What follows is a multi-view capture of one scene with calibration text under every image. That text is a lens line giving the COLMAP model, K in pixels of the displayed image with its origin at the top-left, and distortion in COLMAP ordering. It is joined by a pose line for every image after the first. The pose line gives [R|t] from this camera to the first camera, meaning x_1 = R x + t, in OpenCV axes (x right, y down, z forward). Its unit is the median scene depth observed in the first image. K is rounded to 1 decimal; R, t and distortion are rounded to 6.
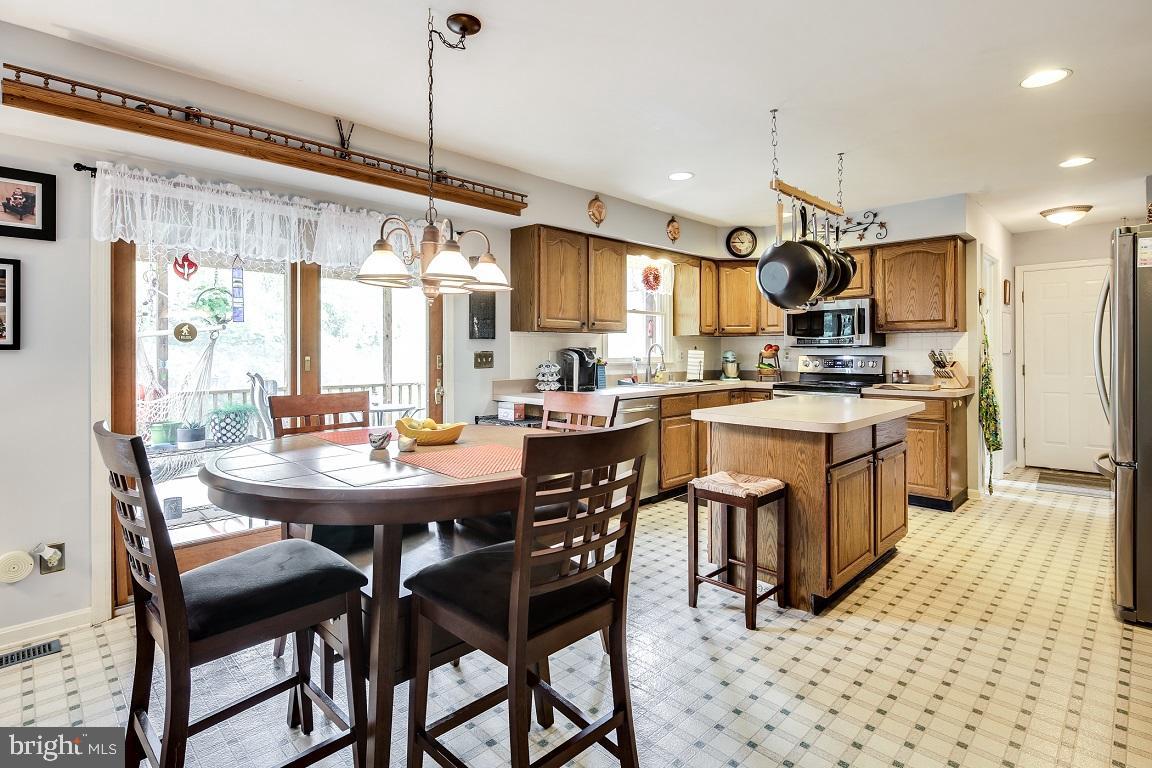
lens RADIAL K [[569.4, 0, 565.9], [0, 569.4, 351.2], [0, 0, 1]] dist [0.000898, -0.002772]
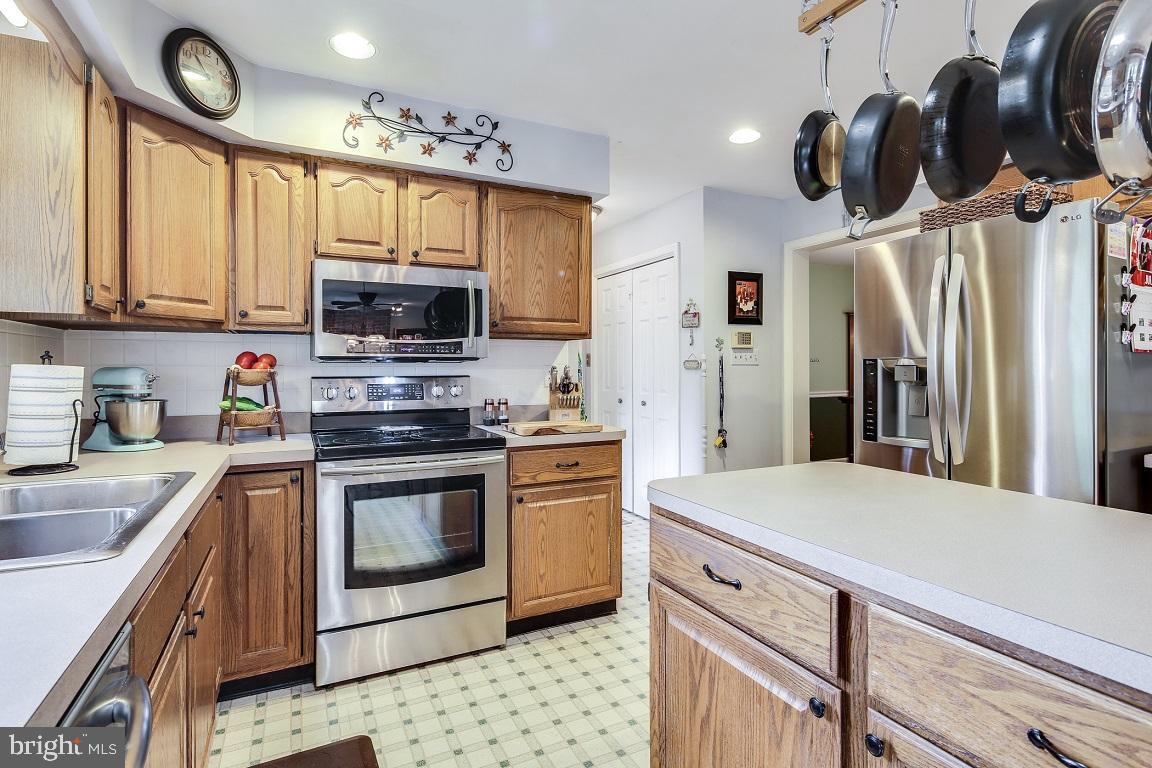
lens RADIAL K [[569.4, 0, 577.0], [0, 569.4, 367.7], [0, 0, 1]] dist [0.000898, -0.002772]
pose [[0.306482, 0.005056, 0.951863, 0.037402], [0.004008, 0.999970, -0.006602, 0.004040], [-0.951868, 0.005838, 0.306453, 0.815263]]
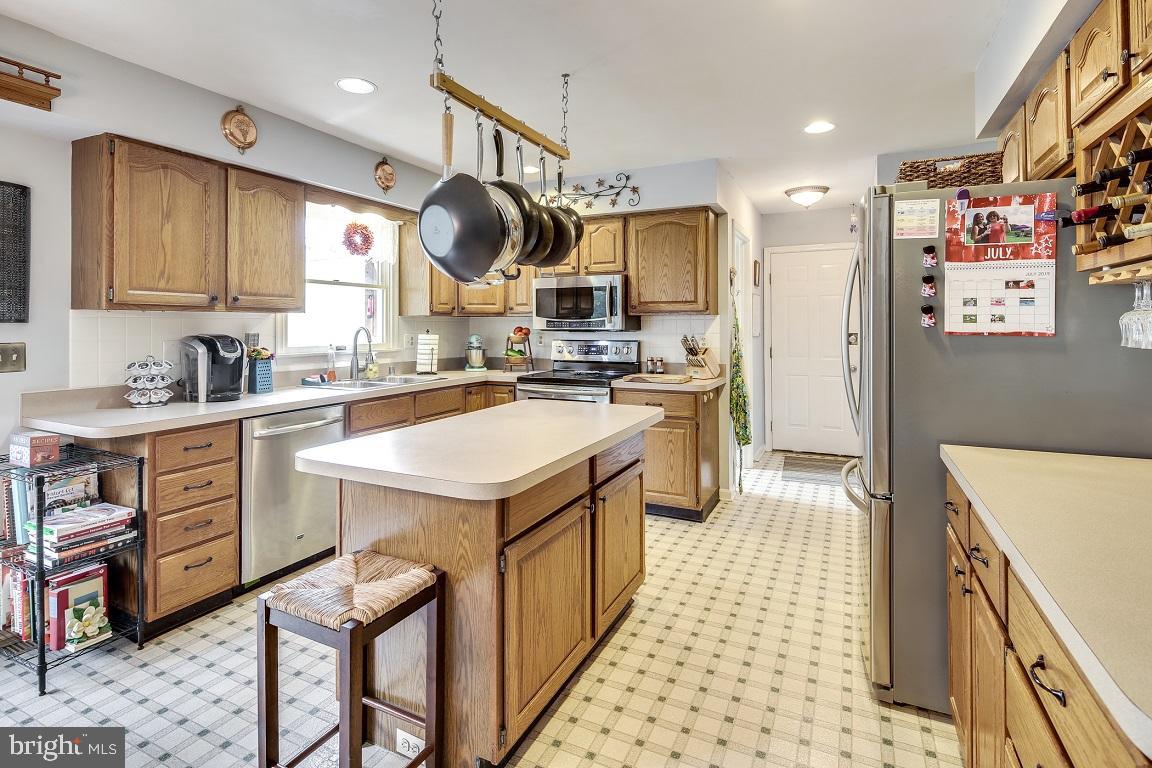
lens RADIAL K [[569.4, 0, 570.5], [0, 569.4, 324.2], [0, 0, 1]] dist [0.000898, -0.002772]
pose [[0.943400, 0.002870, 0.331646, 0.192829], [-0.001744, 0.999992, -0.003692, -0.016580], [-0.331653, 0.002904, 0.943397, 0.237929]]
